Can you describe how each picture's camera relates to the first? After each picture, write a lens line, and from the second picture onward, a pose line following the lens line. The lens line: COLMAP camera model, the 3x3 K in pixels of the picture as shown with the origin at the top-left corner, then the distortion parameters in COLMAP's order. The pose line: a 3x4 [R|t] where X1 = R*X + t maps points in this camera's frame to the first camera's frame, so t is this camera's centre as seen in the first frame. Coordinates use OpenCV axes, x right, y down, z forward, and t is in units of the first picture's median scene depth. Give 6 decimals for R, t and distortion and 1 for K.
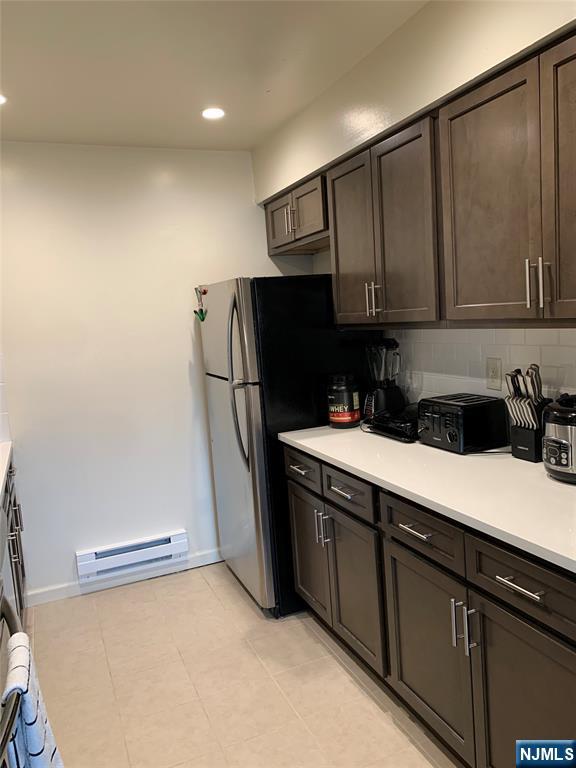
lens RADIAL K [[577.5, 0, 292.9], [0, 577.5, 380.0], [0, 0, 1]] dist [-0.001295, -0.004241]
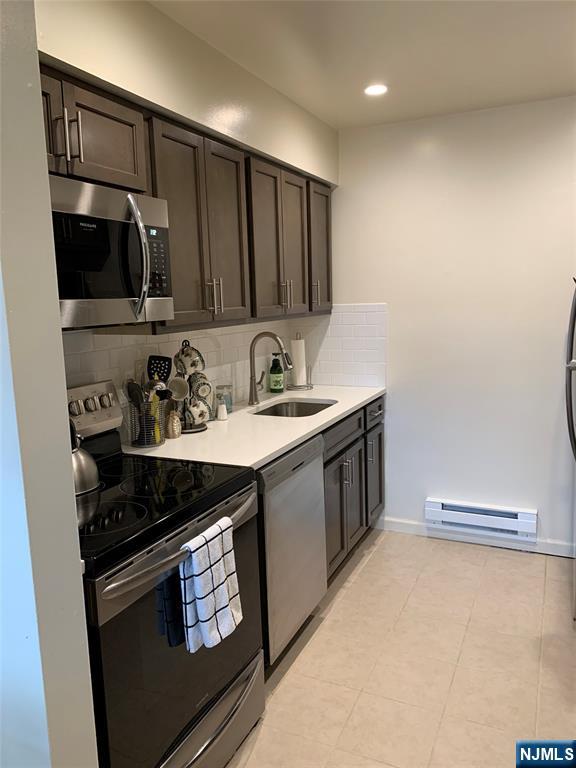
lens RADIAL K [[577.5, 0, 292.5], [0, 577.5, 384.8], [0, 0, 1]] dist [-0.001295, -0.004241]
pose [[0.654197, 0.157962, -0.739645, 0.231728], [-0.098803, 0.987415, 0.123488, -0.024033], [0.749843, -0.007706, 0.661571, 0.079809]]
